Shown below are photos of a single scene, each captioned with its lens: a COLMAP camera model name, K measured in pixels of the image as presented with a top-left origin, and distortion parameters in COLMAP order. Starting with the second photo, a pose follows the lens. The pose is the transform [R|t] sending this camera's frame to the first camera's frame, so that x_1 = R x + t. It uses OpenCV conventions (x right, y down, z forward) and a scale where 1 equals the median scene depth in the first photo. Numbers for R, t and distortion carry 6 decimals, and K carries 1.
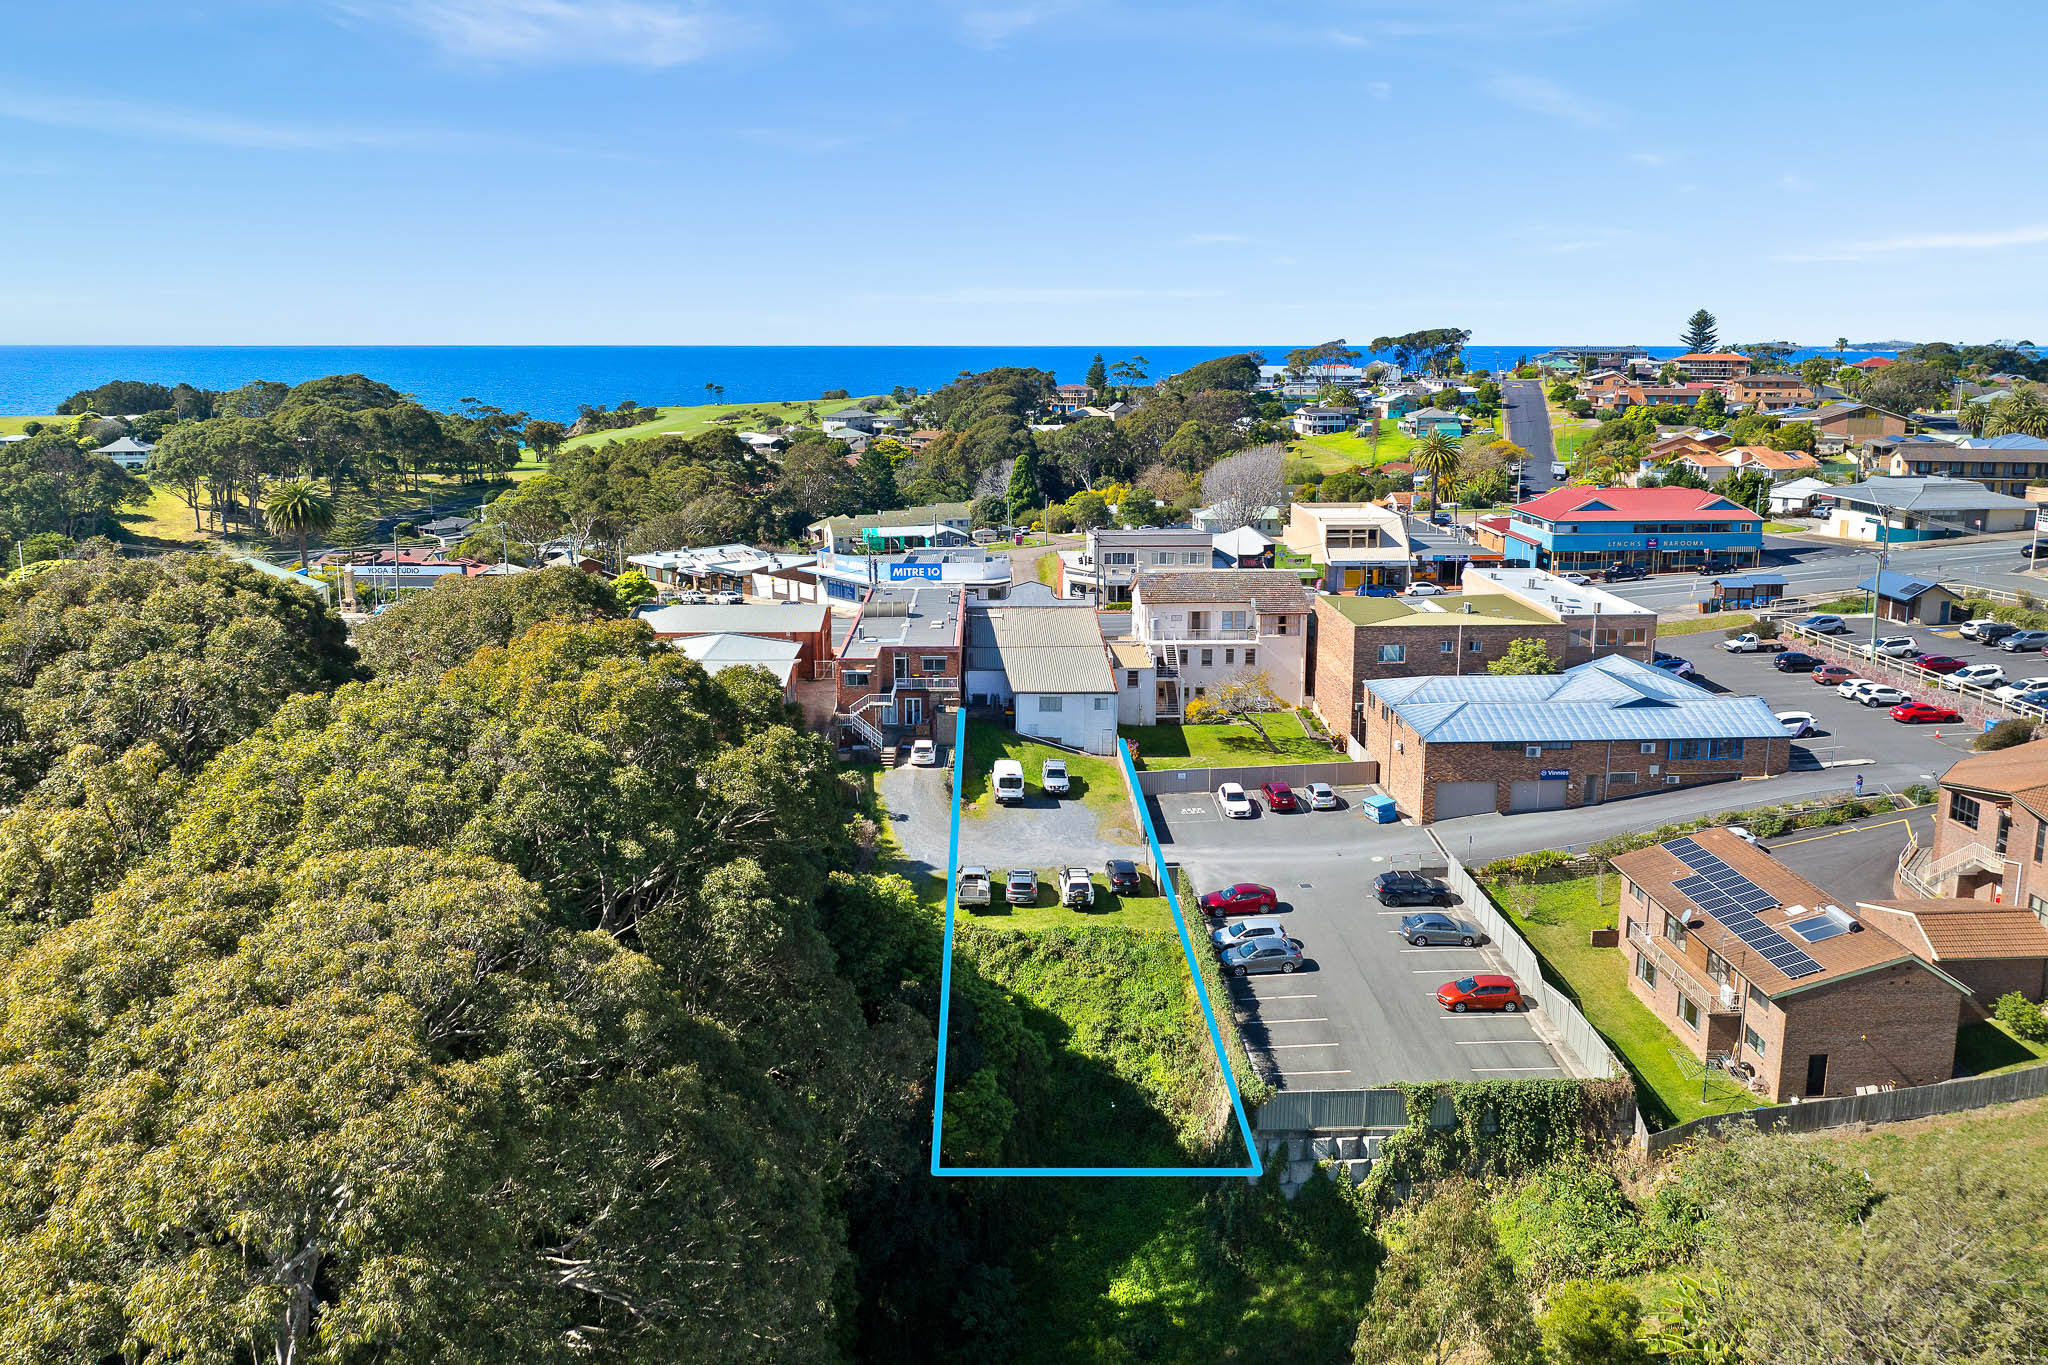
lens RADIAL K [[1522.1, 0, 1024.0], [0, 1522.1, 682.5], [0, 0, 1]] dist [-0.052011, 0.001540]
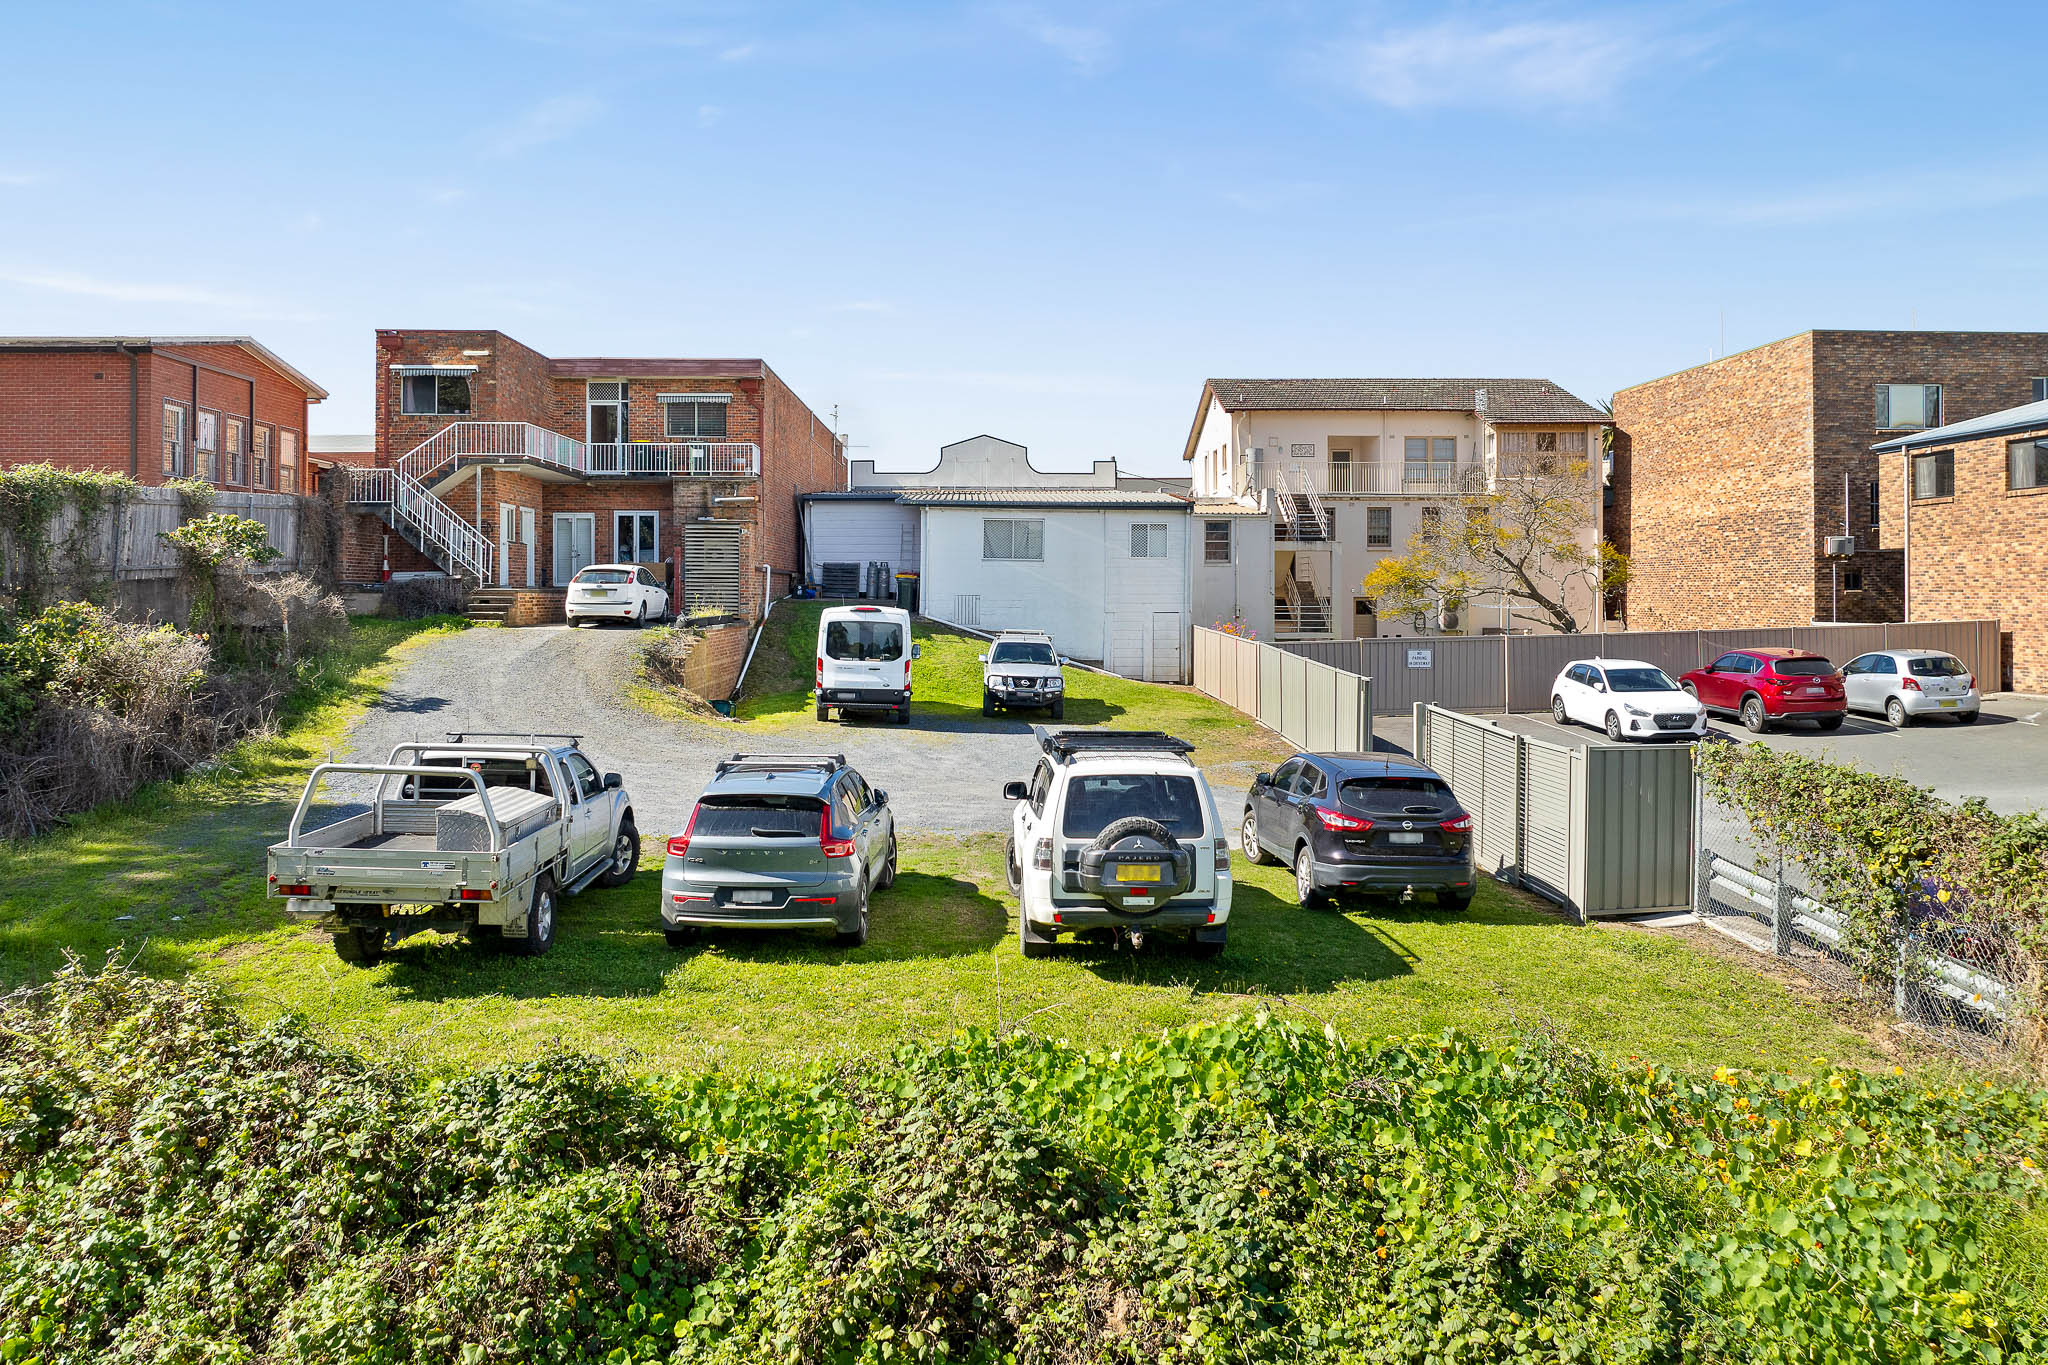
lens RADIAL K [[1522.1, 0, 1024.0], [0, 1522.1, 682.5], [0, 0, 1]] dist [-0.052011, 0.001540]
pose [[0.999997, -0.000448, 0.002528, 0.025188], [0.000863, 0.986025, -0.166598, 0.146153], [-0.002418, 0.166599, 0.986022, 0.845541]]
